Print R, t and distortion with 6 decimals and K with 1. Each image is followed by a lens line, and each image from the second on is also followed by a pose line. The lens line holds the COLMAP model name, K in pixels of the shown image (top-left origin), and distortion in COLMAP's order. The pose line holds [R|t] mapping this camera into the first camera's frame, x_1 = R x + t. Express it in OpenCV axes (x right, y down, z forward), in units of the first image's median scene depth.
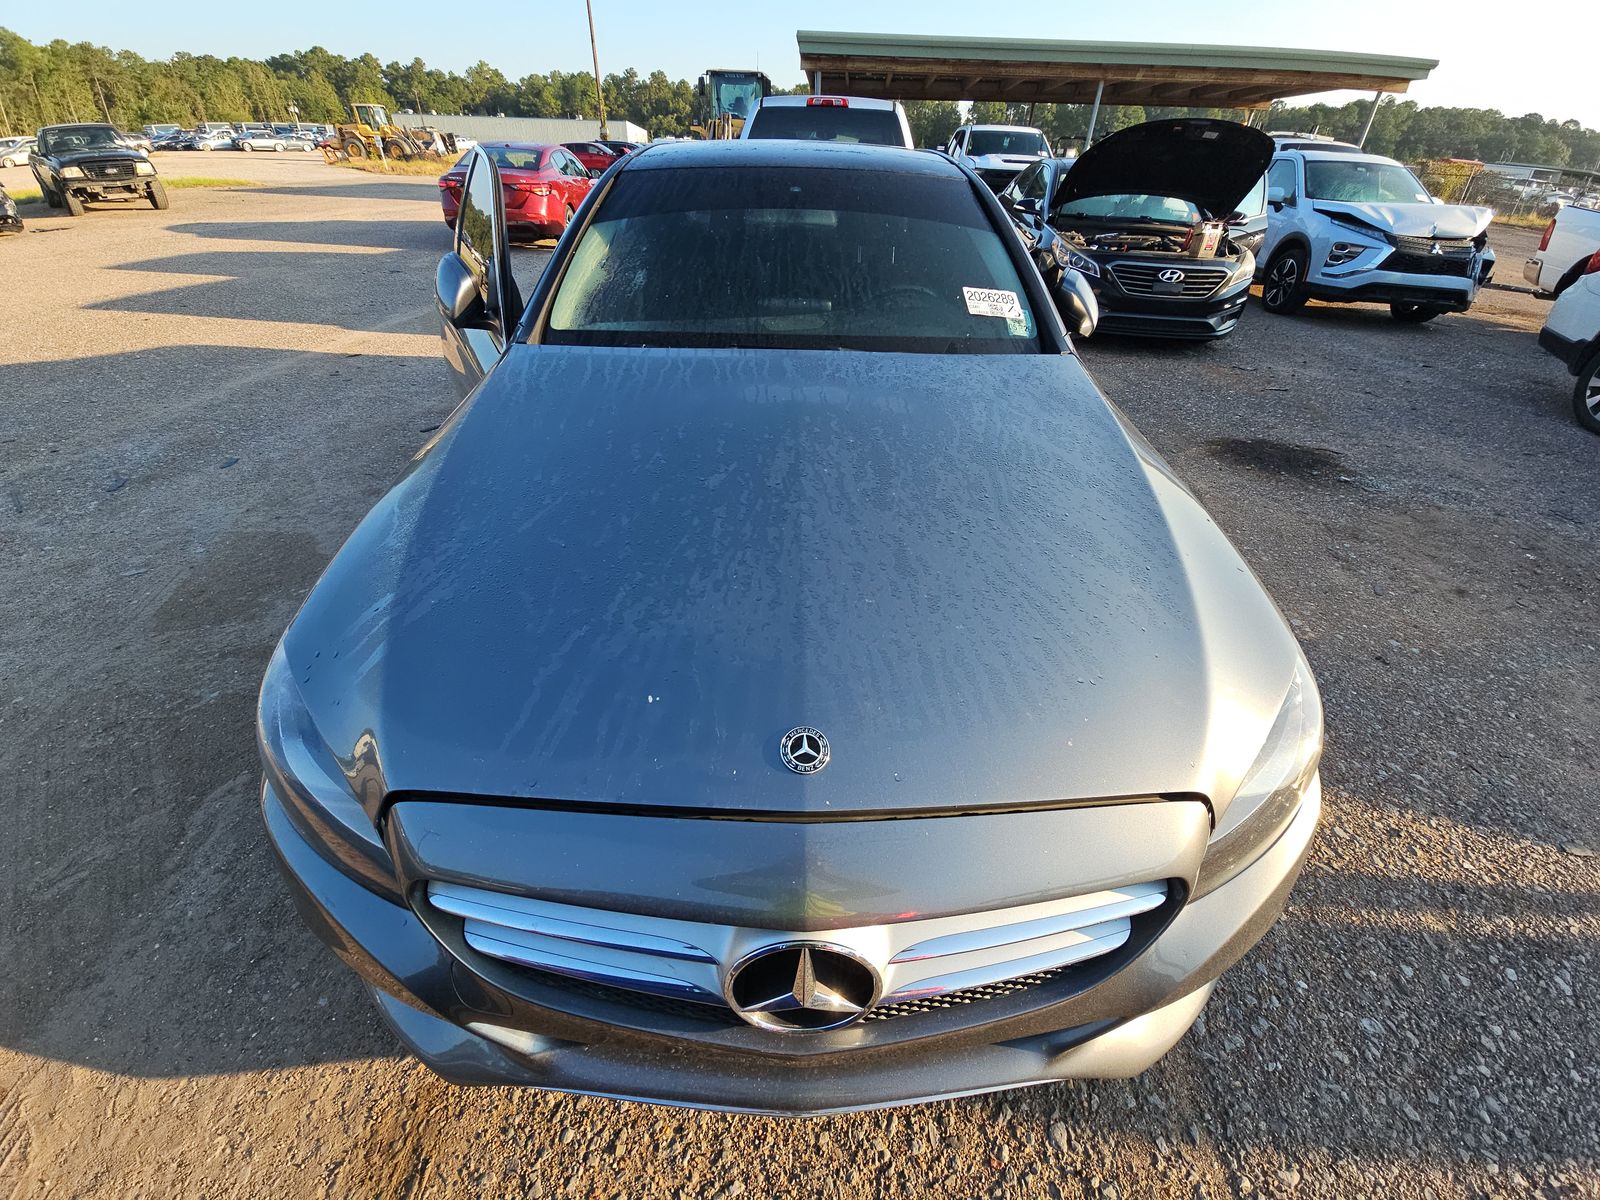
lens RADIAL K [[644.8, 0, 791.0], [0, 644.8, 599.8], [0, 0, 1]] dist [0.015678, -0.012623]
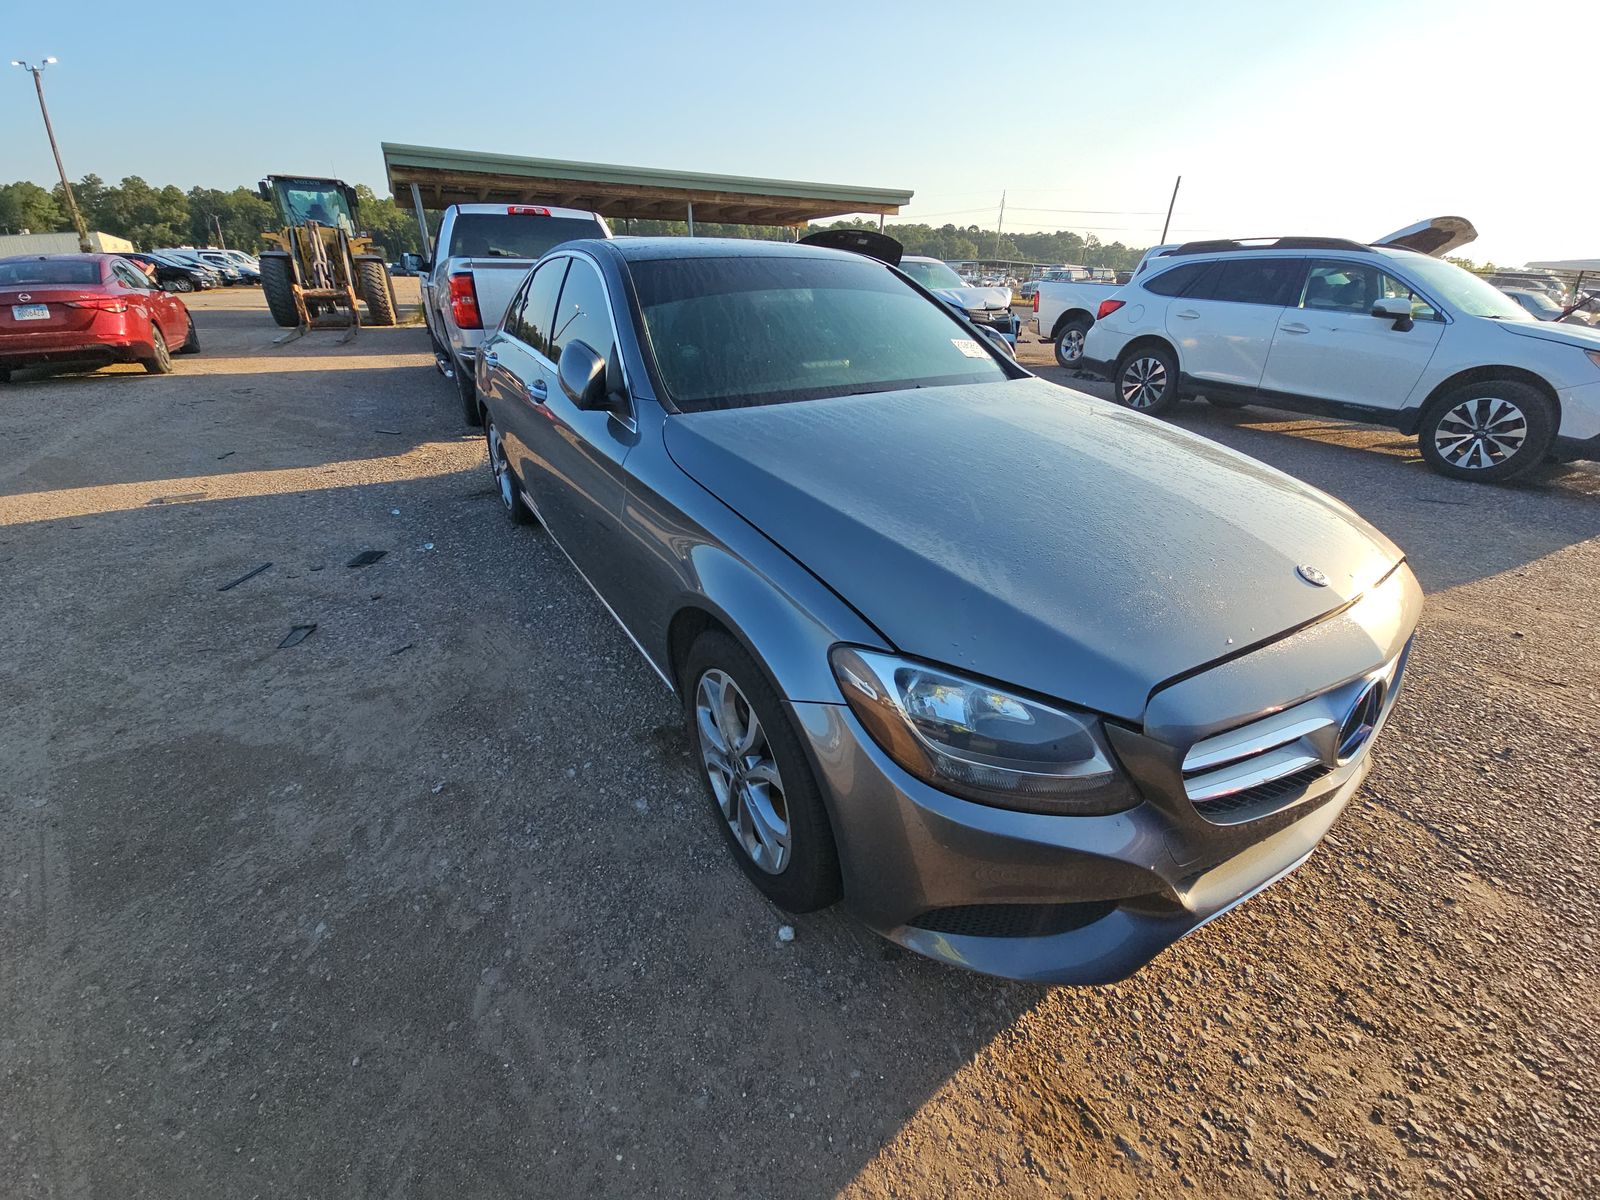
lens RADIAL K [[644.8, 0, 800.2], [0, 644.8, 600.7], [0, 0, 1]] dist [0.015678, -0.012623]
pose [[0.851589, -0.247772, 0.461958, -1.167220], [0.301908, 0.952236, -0.045815, -0.013139], [-0.428541, 0.178484, 0.885718, 0.089196]]
